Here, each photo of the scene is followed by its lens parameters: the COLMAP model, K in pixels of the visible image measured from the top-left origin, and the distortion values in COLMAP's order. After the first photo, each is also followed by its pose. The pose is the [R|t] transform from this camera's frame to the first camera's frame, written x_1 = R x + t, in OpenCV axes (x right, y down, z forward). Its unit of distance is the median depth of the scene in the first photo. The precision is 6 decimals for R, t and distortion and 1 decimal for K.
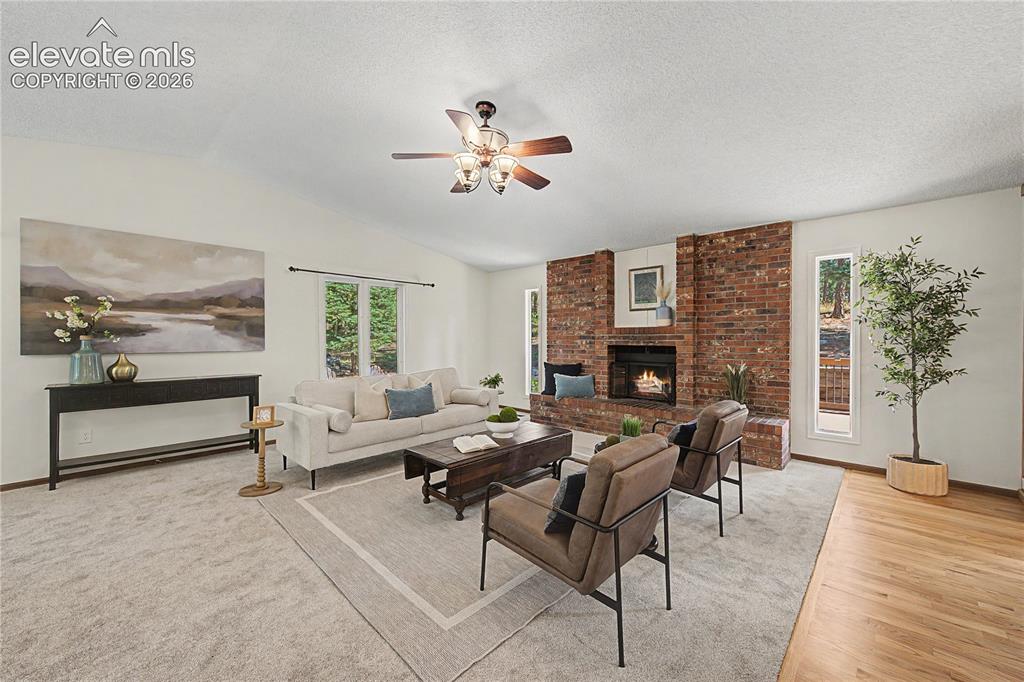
lens RADIAL K [[396.6, 0, 510.6], [0, 396.6, 340.5], [0, 0, 1]] dist [0.004848, -0.000732]
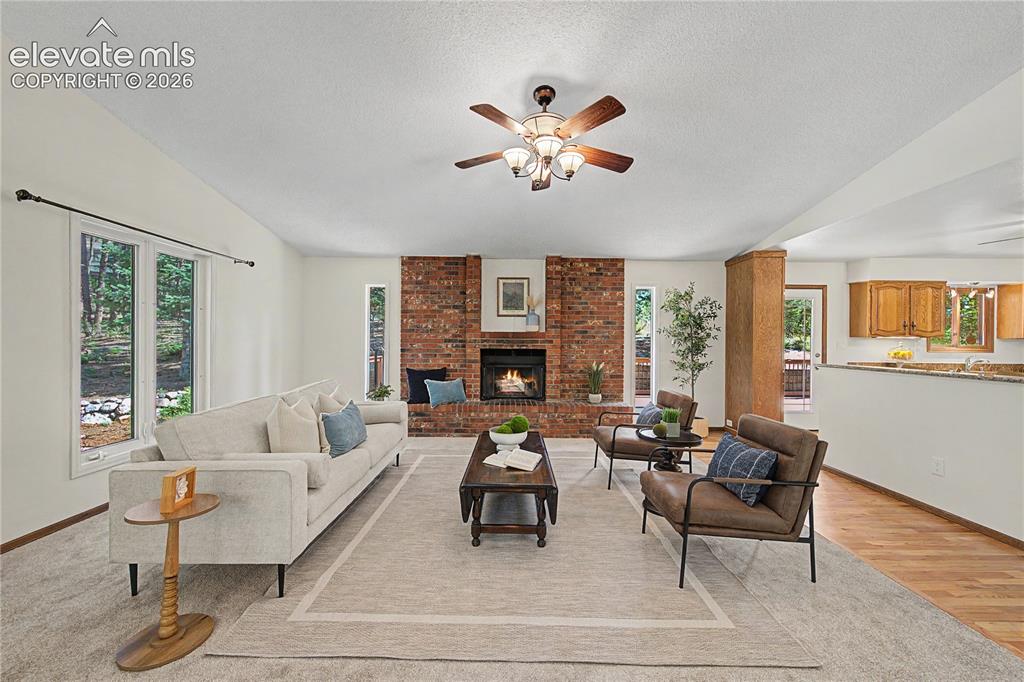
lens RADIAL K [[396.6, 0, 511.1], [0, 396.6, 341.6], [0, 0, 1]] dist [0.004848, -0.000732]
pose [[0.721997, 0.008217, 0.691848, -0.496298], [-0.004308, 0.999963, -0.007381, 0.000970], [-0.691883, 0.002349, 0.722006, 0.253121]]
